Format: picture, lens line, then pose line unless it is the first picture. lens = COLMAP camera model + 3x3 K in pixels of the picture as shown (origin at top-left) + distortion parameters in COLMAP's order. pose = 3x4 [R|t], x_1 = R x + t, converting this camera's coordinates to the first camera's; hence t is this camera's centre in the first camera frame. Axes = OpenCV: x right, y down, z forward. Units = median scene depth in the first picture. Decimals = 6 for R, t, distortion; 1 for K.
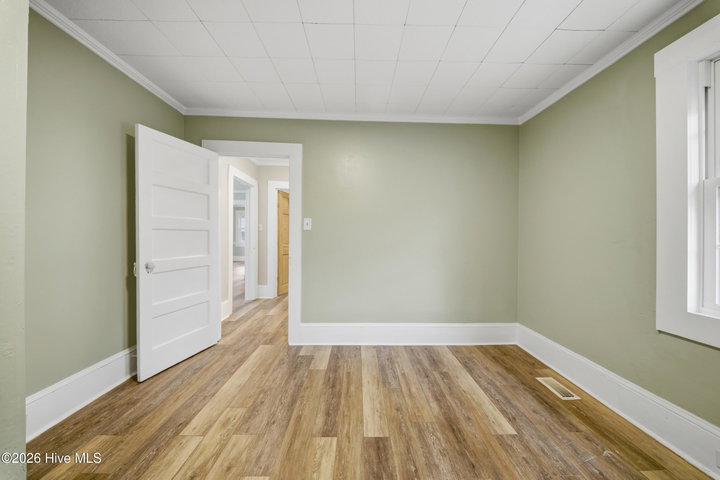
lens RADIAL K [[254.3, 0, 357.9], [0, 254.3, 238.3], [0, 0, 1]] dist [0.013001, -0.008185]
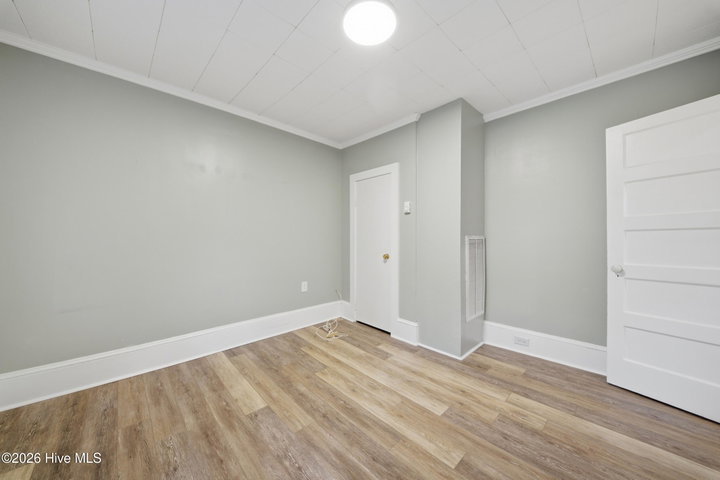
lens RADIAL K [[254.3, 0, 357.9], [0, 254.3, 238.3], [0, 0, 1]] dist [0.013001, -0.008185]
pose [[-0.737771, -0.009067, -0.674990, 0.700099], [-0.002663, 0.999941, -0.010522, 0.005513], [0.675045, -0.005965, -0.737752, 1.331033]]
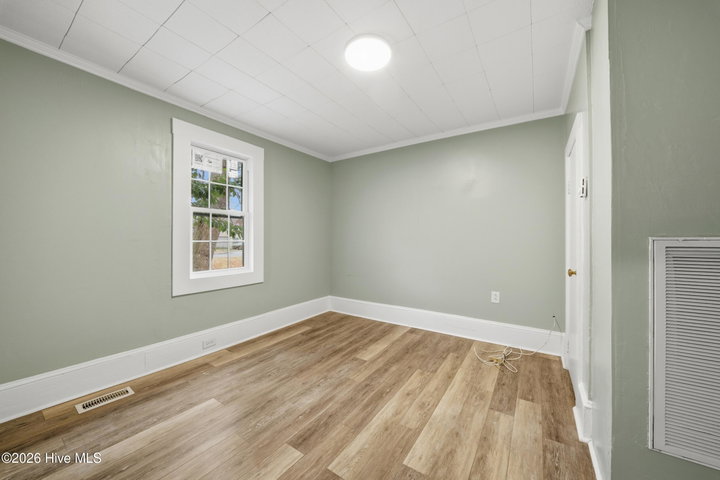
lens RADIAL K [[254.3, 0, 357.9], [0, 254.3, 238.3], [0, 0, 1]] dist [0.013001, -0.008185]
pose [[-0.825392, -0.008390, 0.564498, -0.617599], [-0.017125, 0.999802, -0.010179, -0.006947], [-0.564301, -0.018069, -0.825372, 1.571440]]
